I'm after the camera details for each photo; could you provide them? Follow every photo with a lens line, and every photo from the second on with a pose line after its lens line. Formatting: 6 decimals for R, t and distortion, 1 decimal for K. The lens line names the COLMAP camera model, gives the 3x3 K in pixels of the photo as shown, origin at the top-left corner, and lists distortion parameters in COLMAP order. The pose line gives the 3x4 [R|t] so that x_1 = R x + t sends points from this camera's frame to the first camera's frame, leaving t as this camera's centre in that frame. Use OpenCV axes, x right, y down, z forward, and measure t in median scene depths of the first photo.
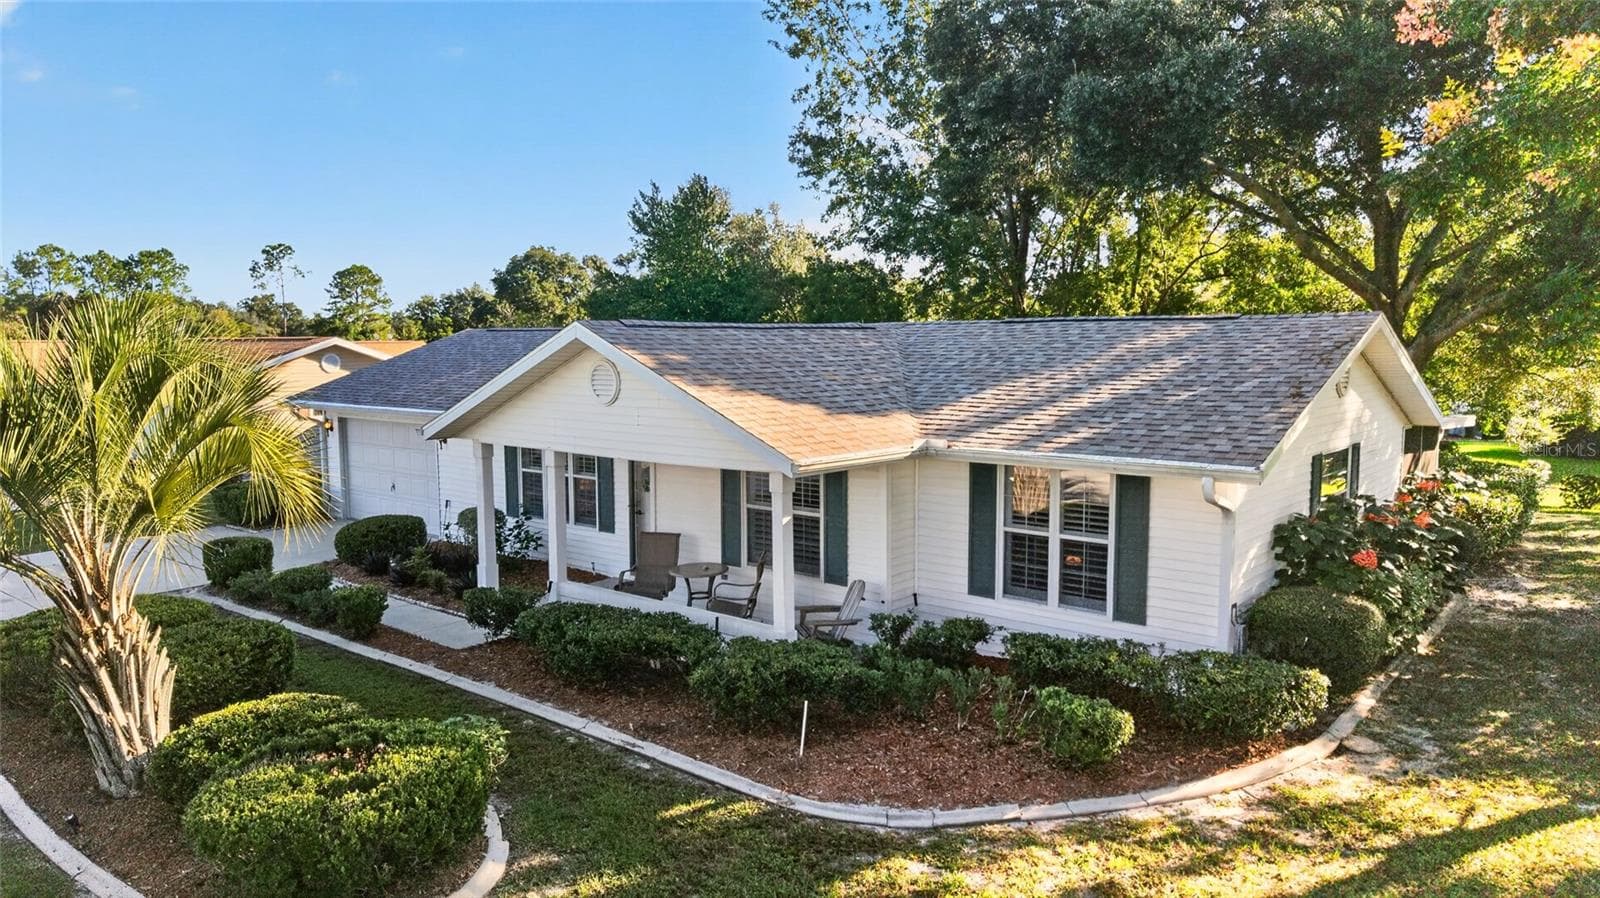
lens RADIAL K [[1068.9, 0, 800.0], [0, 1068.9, 449.0], [0, 0, 1]] dist [0.048137, -0.053111]
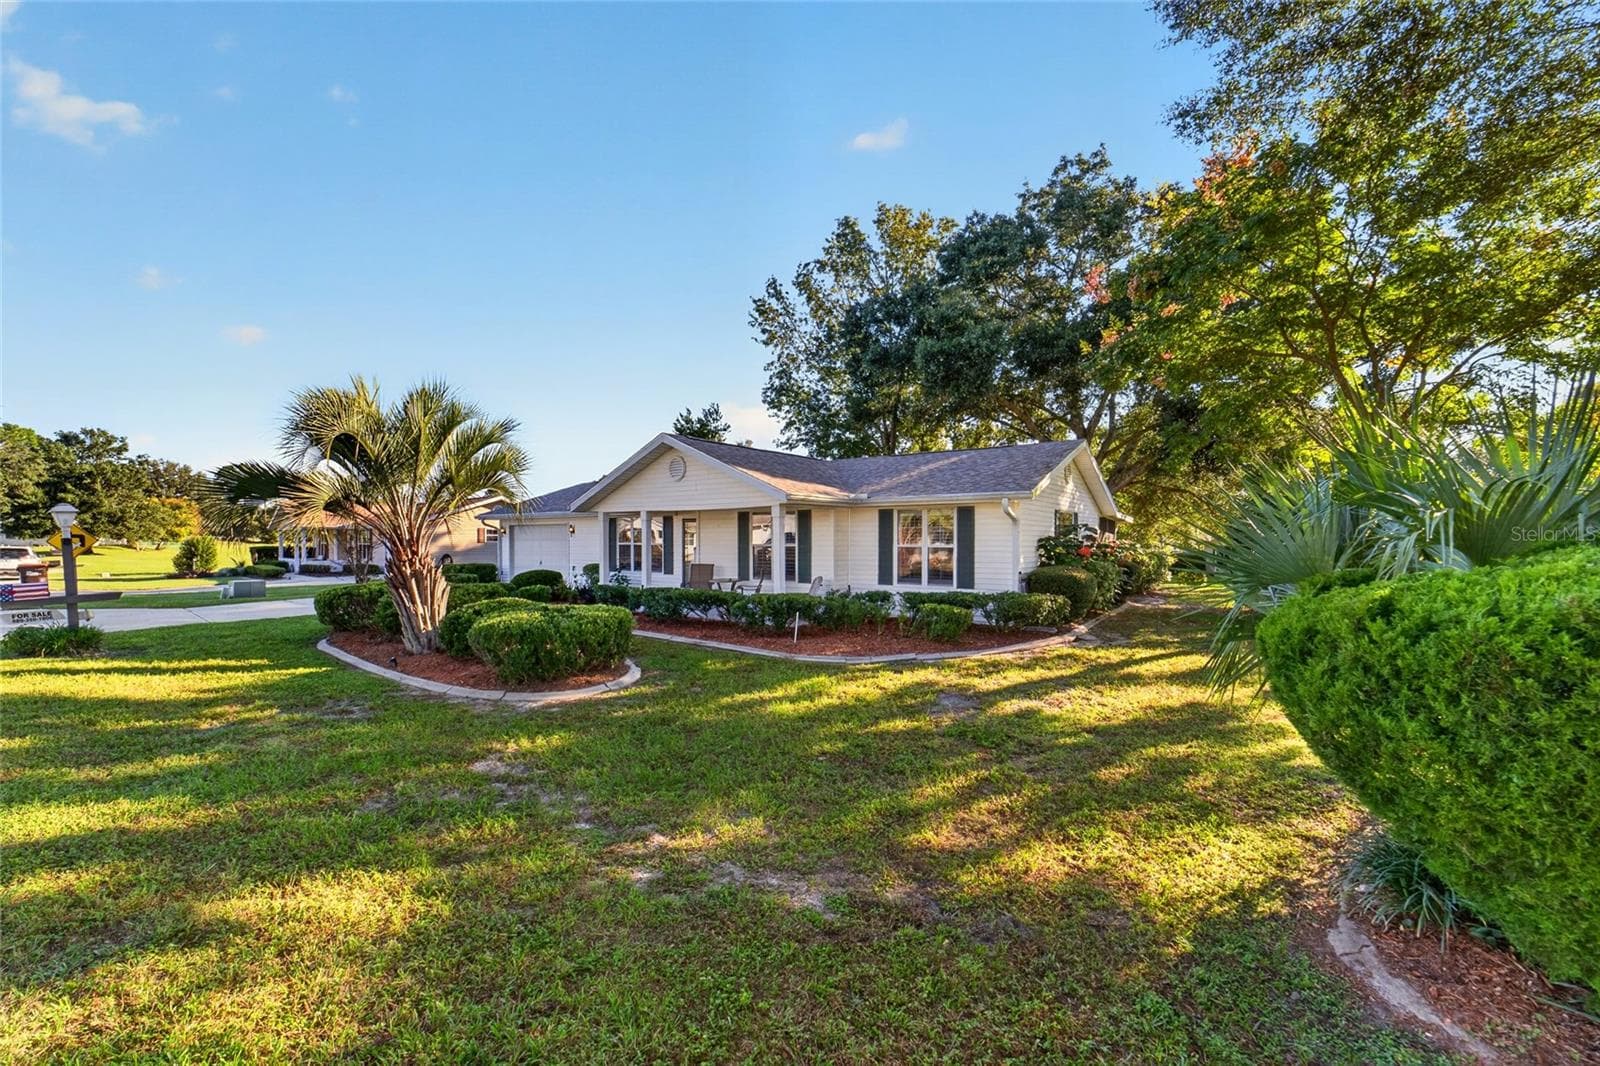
lens RADIAL K [[624.0, 0, 800.2], [0, 624.0, 541.3], [0, 0, 1]] dist [-0.026220, 0.000039]
pose [[0.997615, 0.002027, 0.068996, -0.047415], [0.004501, 0.995531, -0.094332, 0.159363], [-0.068879, 0.094418, 0.993147, -0.049325]]
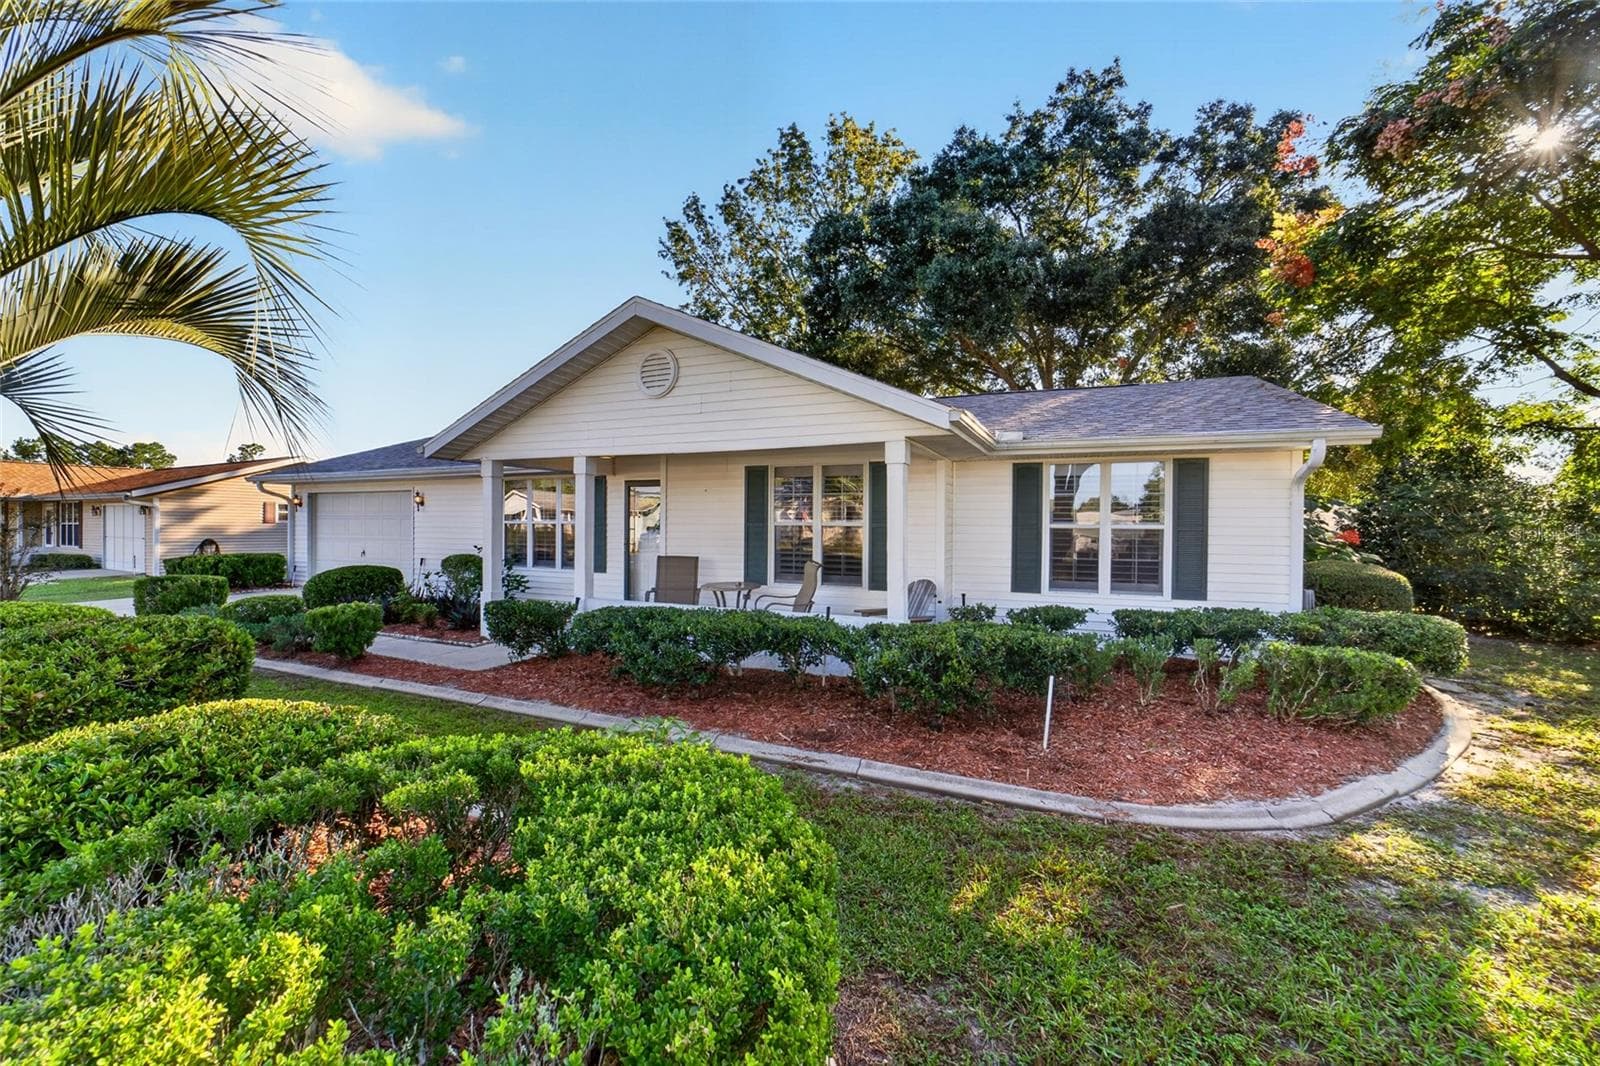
lens RADIAL K [[617.5, 0, 800.2], [0, 617.5, 529.9], [0, 0, 1]] dist [-0.035530, 0.008668]
pose [[0.957314, 0.009499, 0.288895, -0.216135], [0.017656, 0.995672, -0.091248, 0.124354], [-0.288511, 0.092454, 0.953002, 0.461816]]
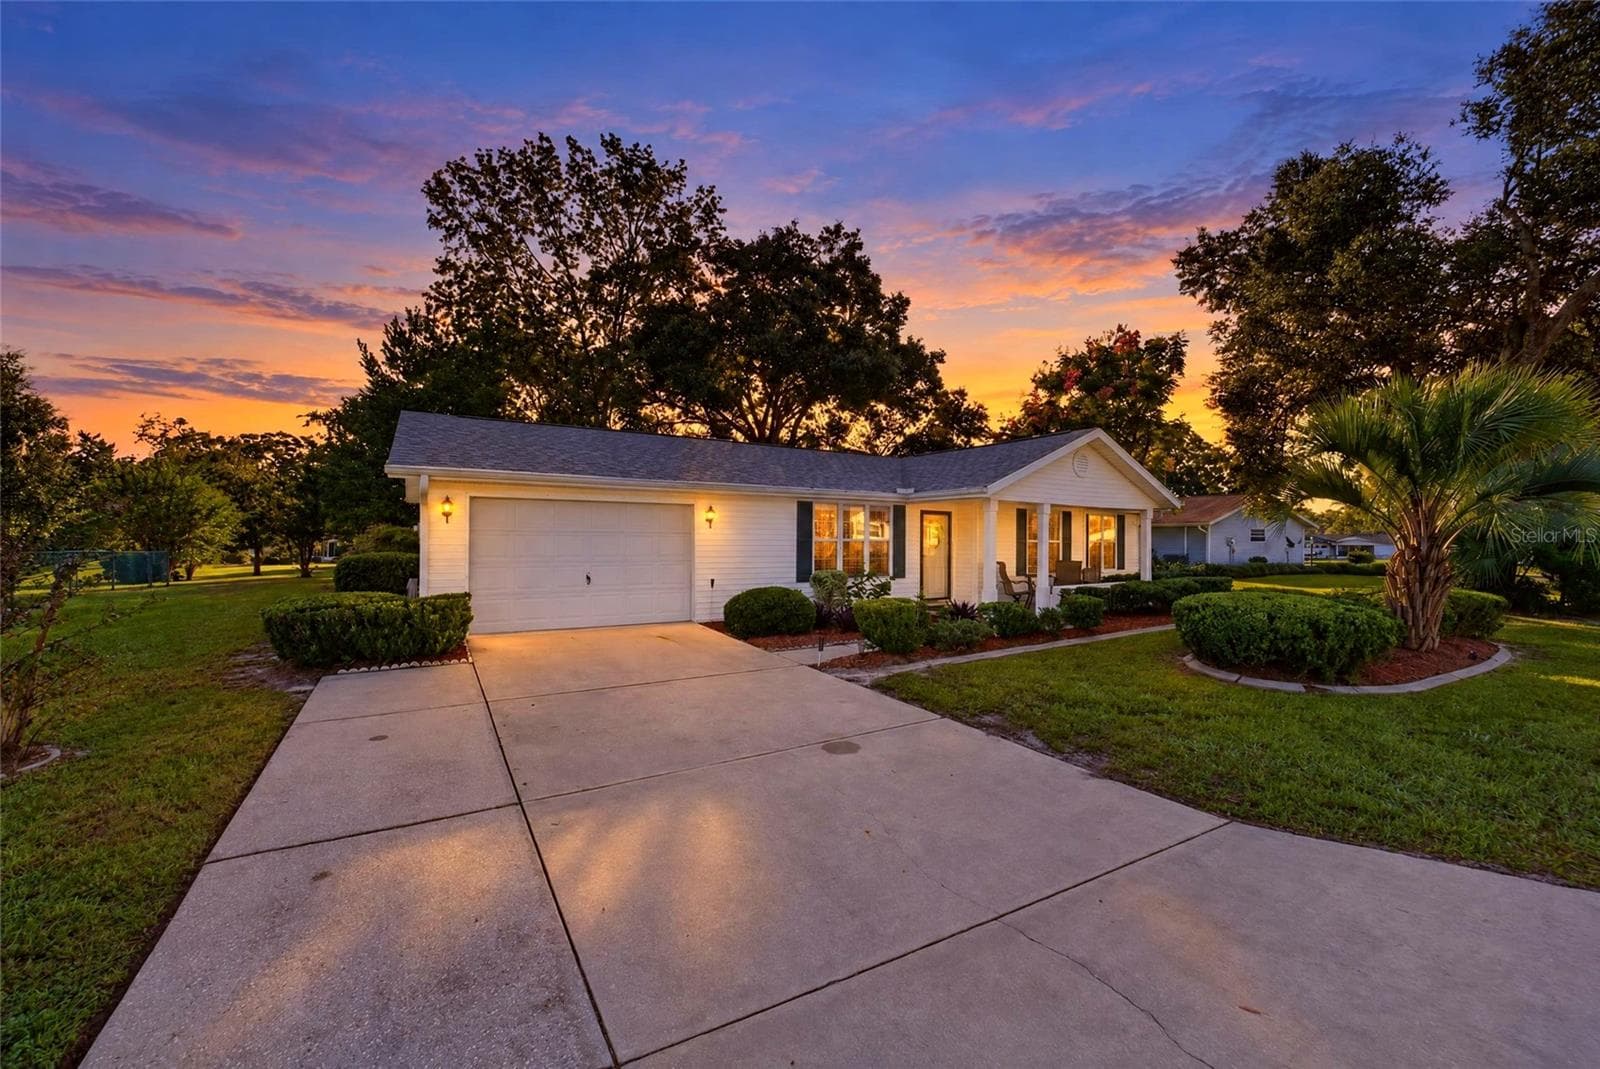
lens RADIAL K [[617.5, 0, 800.2], [0, 617.5, 531.4], [0, 0, 1]] dist [-0.035530, 0.008668]
pose [[0.320239, 0.009701, 0.947287, -1.289944], [0.083776, 0.995740, -0.038518, 0.049151], [-0.943625, 0.091695, 0.318062, 1.116421]]
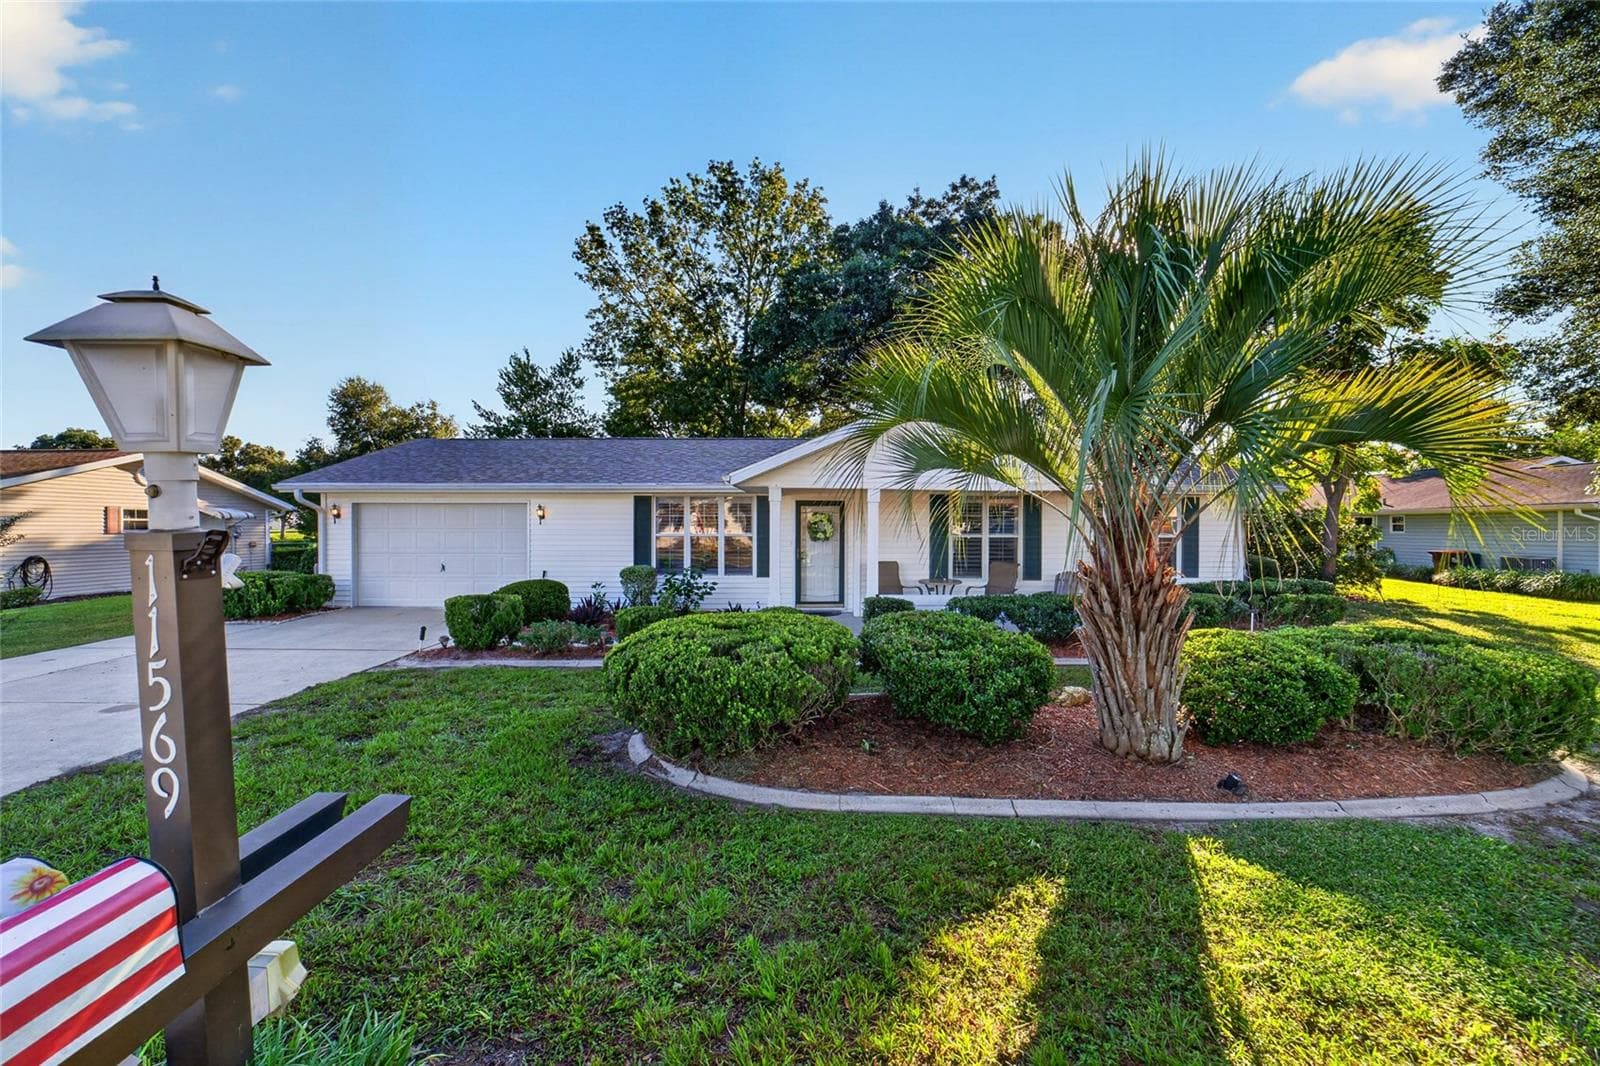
lens RADIAL K [[617.5, 0, 800.2], [0, 617.5, 529.9], [0, 0, 1]] dist [-0.035530, 0.008668]
pose [[0.768995, -0.000787, 0.639254, -0.804860], [0.059233, 0.995785, -0.070030, 0.099032], [-0.636504, 0.091717, 0.765801, 0.529650]]
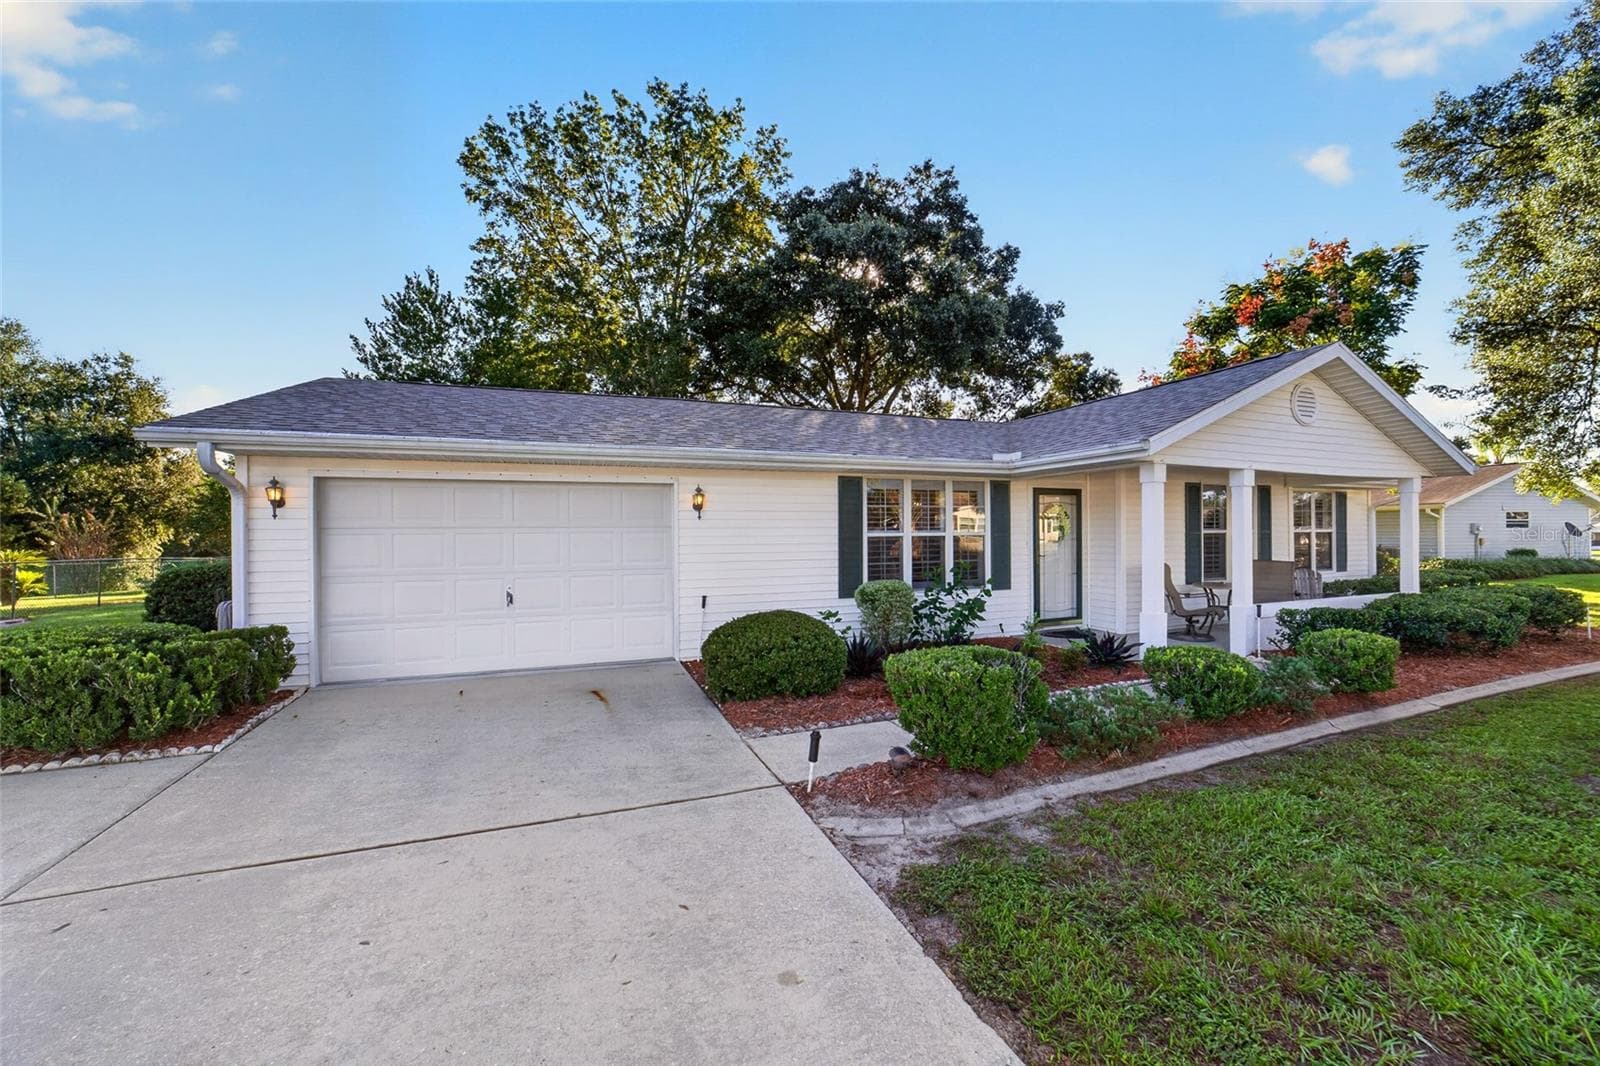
lens RADIAL K [[617.5, 0, 800.2], [0, 617.5, 529.9], [0, 0, 1]] dist [-0.035530, 0.008668]
pose [[0.485431, 0.001435, 0.874274, -0.965433], [0.093310, 0.994202, -0.053441, 0.049954], [-0.869281, 0.107521, 0.482482, 1.152135]]
